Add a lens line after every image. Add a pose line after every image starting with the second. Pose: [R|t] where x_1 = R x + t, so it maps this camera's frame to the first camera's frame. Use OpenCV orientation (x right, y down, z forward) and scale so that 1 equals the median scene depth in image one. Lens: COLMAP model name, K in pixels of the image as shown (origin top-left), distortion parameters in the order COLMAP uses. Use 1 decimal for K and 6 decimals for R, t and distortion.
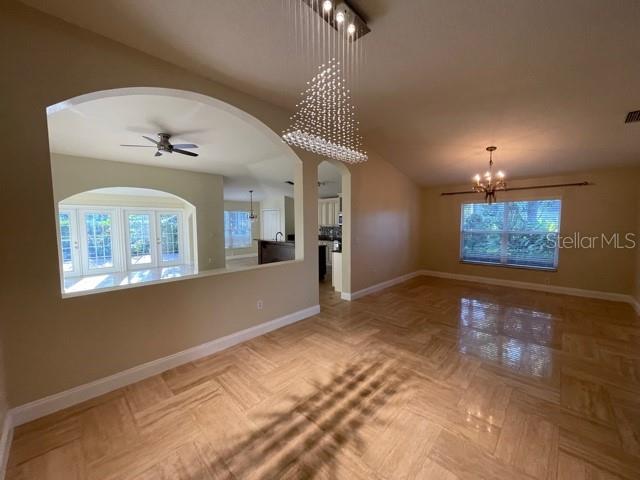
lens RADIAL K [[258.0, 0, 318.2], [0, 258.0, 240.8], [0, 0, 1]] dist [-0.002574, -0.000074]
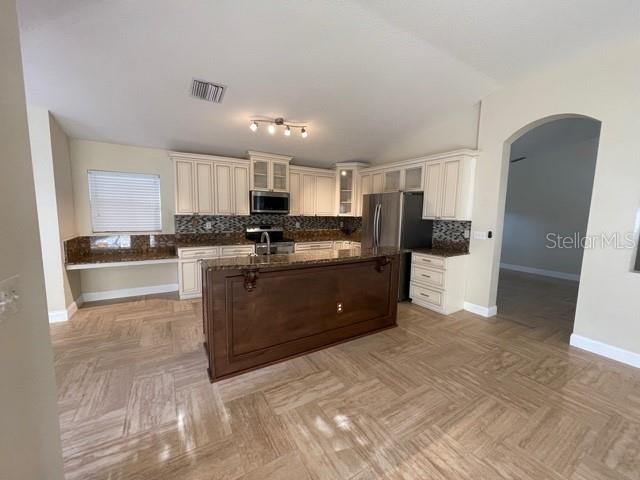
lens RADIAL K [[256.7, 0, 317.2], [0, 256.7, 240.7], [0, 0, 1]] dist [-0.001686, -0.000020]
pose [[0.262973, -0.094058, 0.960208, -1.265625], [0.047748, 0.995286, 0.084417, -0.129105], [-0.963621, 0.023648, 0.266224, 2.289543]]
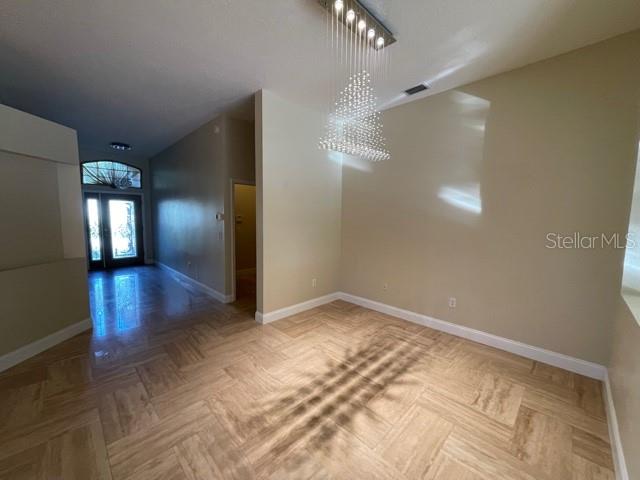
lens RADIAL K [[258.0, 0, 318.2], [0, 258.0, 240.8], [0, 0, 1]] dist [-0.002574, -0.000074]
pose [[-0.999729, -0.009343, 0.021335, 0.128834], [-0.005731, 0.986526, 0.163502, -0.103943], [-0.022575, 0.163335, -0.986312, 1.497167]]
